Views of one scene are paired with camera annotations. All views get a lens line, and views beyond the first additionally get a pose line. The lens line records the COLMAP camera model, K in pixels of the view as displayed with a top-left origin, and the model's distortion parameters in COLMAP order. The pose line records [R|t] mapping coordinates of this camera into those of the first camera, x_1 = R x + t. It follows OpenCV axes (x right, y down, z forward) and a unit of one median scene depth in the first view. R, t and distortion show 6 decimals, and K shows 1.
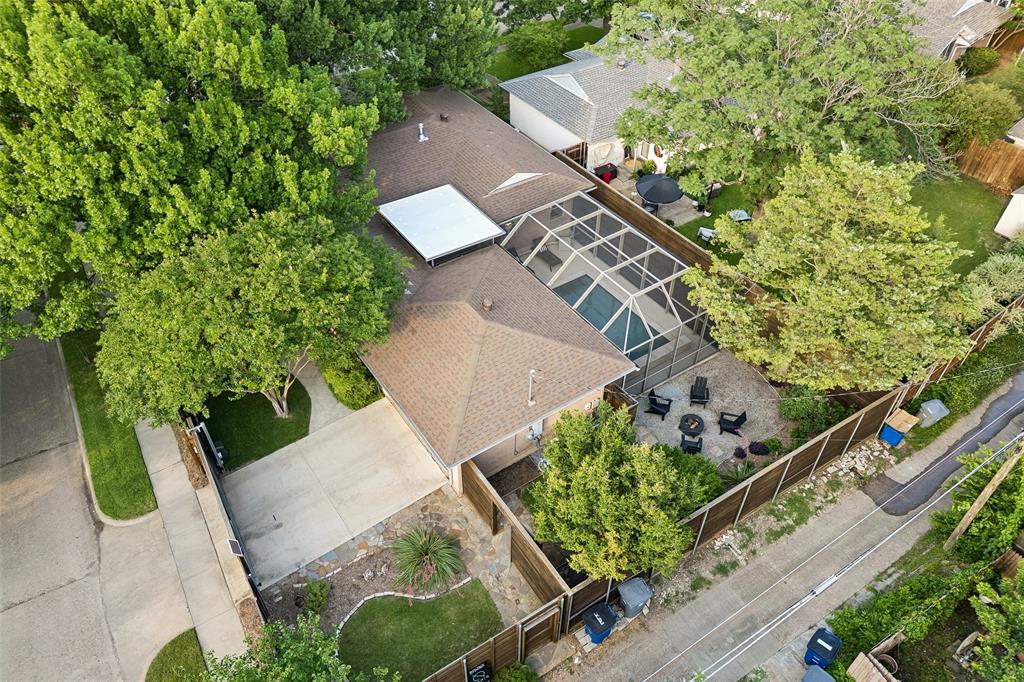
lens RADIAL K [[708.5, 0, 512.0], [0, 708.5, 341.0], [0, 0, 1]] dist [0.044340, -0.044144]
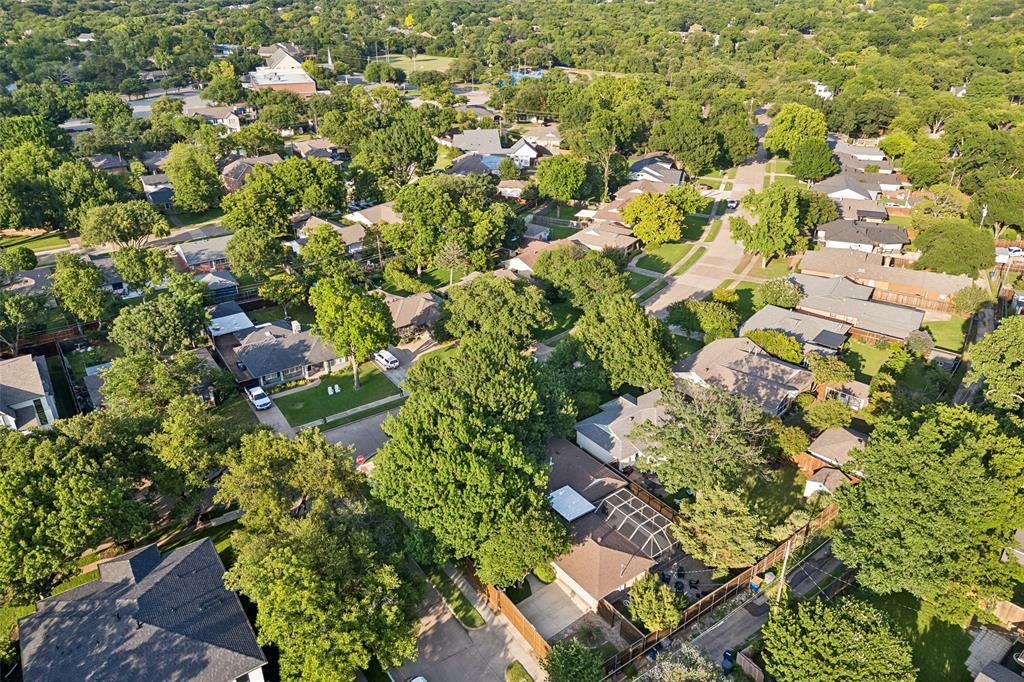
lens RADIAL K [[708.5, 0, 512.0], [0, 708.5, 341.0], [0, 0, 1]] dist [0.044340, -0.044144]
pose [[0.999080, -0.024481, 0.035221, -0.455785], [0.033652, 0.956511, -0.289749, -0.002571], [-0.026596, 0.290668, 0.956454, -1.851898]]
